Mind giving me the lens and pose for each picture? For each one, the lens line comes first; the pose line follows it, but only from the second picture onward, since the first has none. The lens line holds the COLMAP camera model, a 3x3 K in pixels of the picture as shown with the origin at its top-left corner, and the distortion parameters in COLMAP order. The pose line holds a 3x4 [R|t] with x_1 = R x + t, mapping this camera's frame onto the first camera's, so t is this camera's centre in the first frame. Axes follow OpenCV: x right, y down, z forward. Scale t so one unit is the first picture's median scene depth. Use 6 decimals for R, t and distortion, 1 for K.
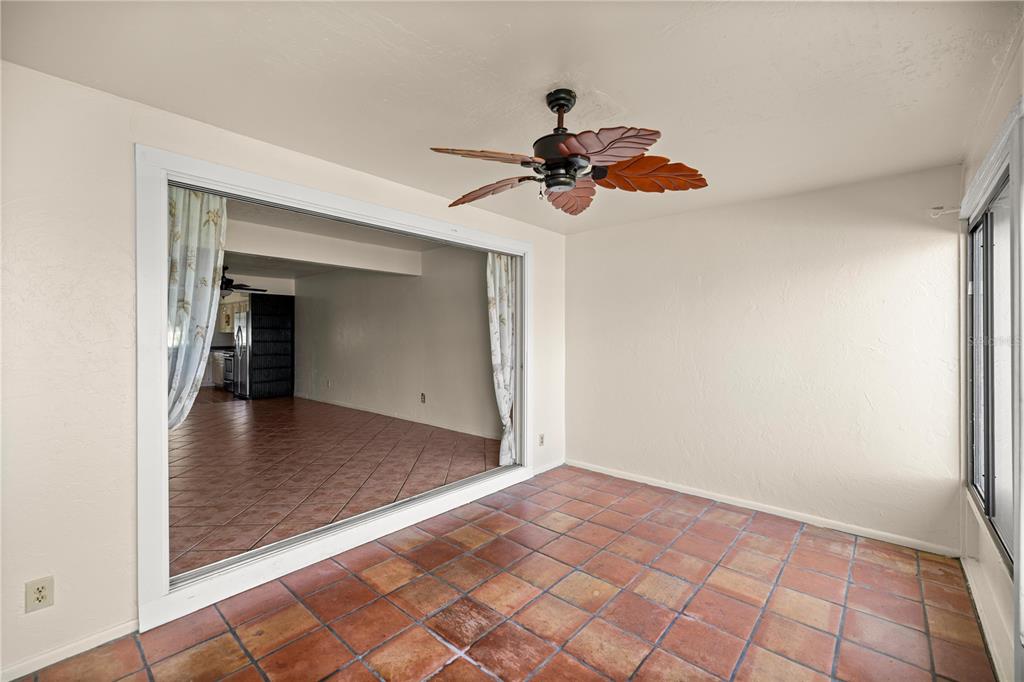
lens RADIAL K [[431.8, 0, 503.9], [0, 431.8, 340.7], [0, 0, 1]] dist [0.011312, -0.000135]
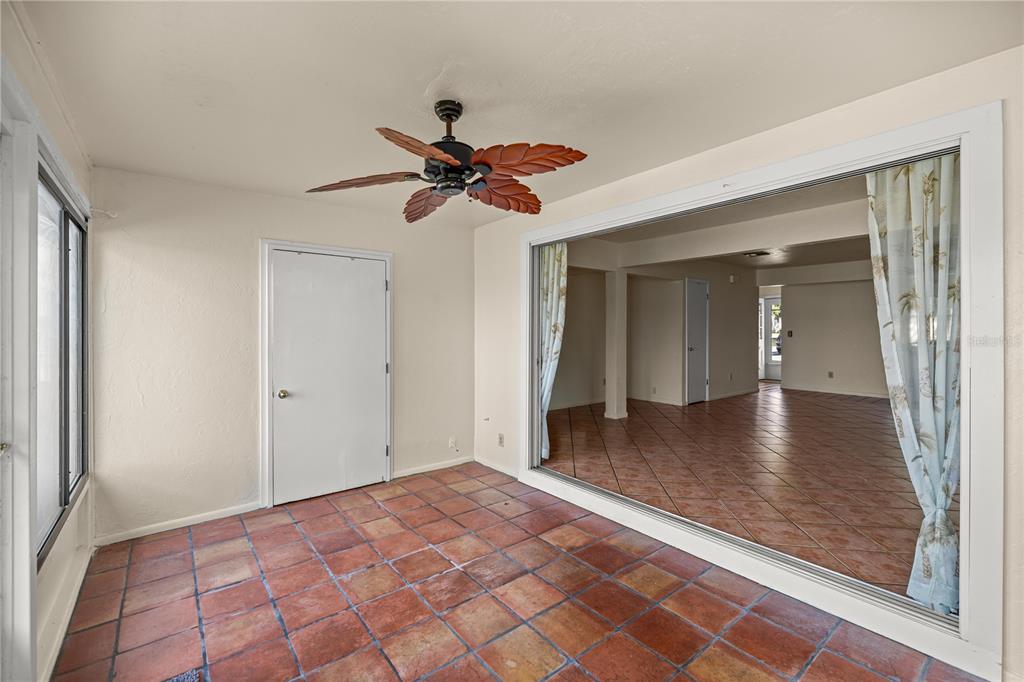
lens RADIAL K [[431.8, 0, 504.9], [0, 431.8, 331.2], [0, 0, 1]] dist [0.011312, -0.000135]
pose [[-0.171867, 0.000690, -0.985120, 0.756548], [-0.007920, 0.999966, 0.002082, -0.009633], [0.985088, 0.008160, -0.171855, 0.863121]]
